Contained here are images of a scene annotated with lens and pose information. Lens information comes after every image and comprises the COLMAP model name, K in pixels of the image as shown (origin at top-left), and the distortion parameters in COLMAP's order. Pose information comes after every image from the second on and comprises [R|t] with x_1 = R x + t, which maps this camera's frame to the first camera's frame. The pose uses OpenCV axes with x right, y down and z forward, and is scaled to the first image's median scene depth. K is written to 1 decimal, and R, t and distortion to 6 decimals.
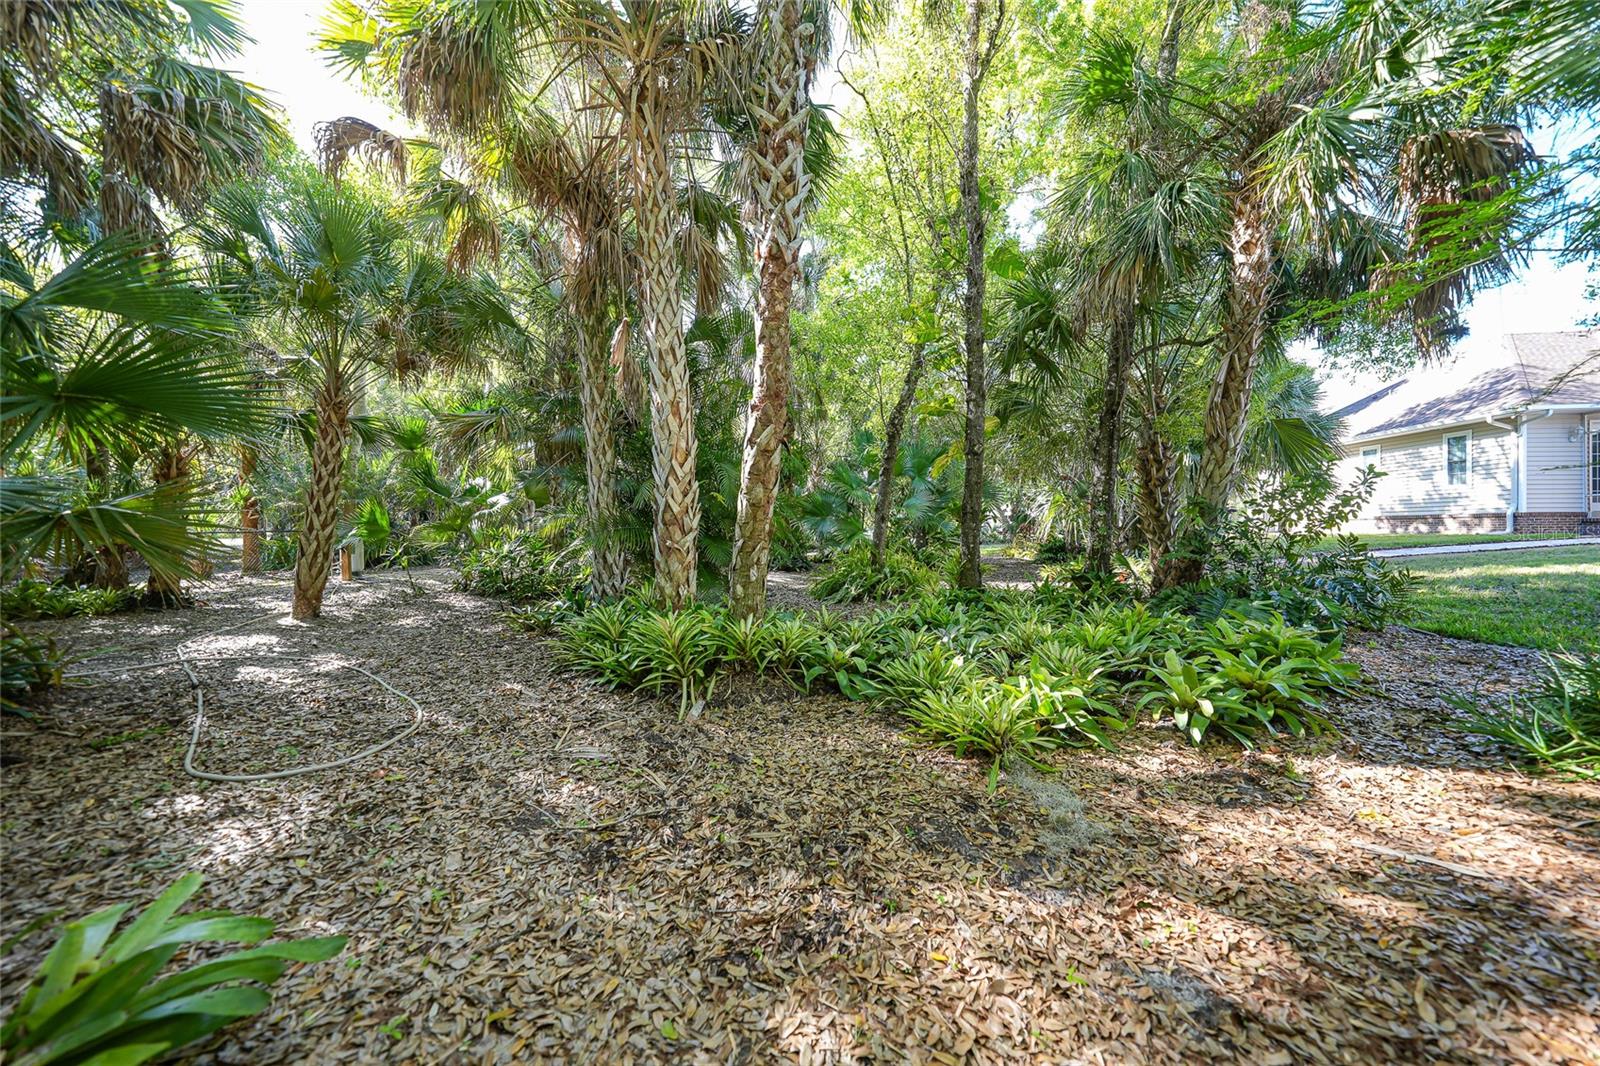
lens RADIAL K [[553.7, 0, 807.7], [0, 553.7, 533.6], [0, 0, 1]] dist [-0.030462, 0.007654]
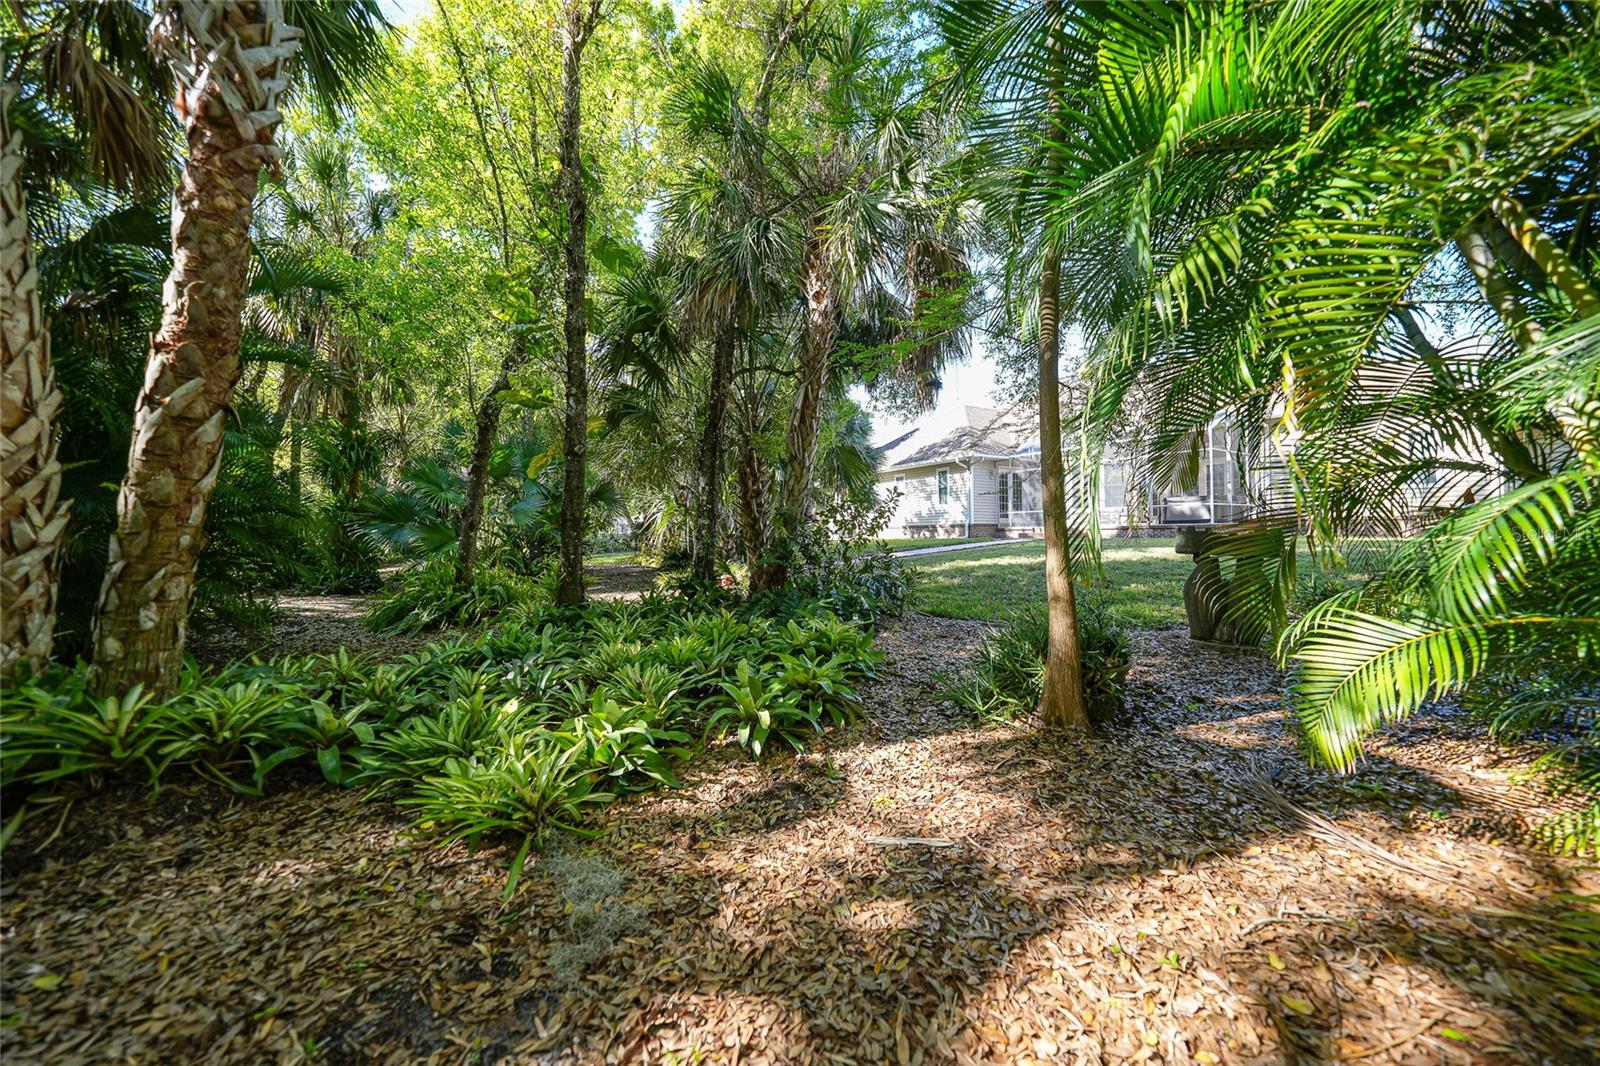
lens RADIAL K [[553.7, 0, 807.7], [0, 553.7, 533.6], [0, 0, 1]] dist [-0.030462, 0.007654]
pose [[0.804715, -0.002927, 0.593654, 0.122172], [0.010928, 0.999891, -0.009882, -0.004829], [-0.593560, 0.014440, 0.804660, 0.085603]]
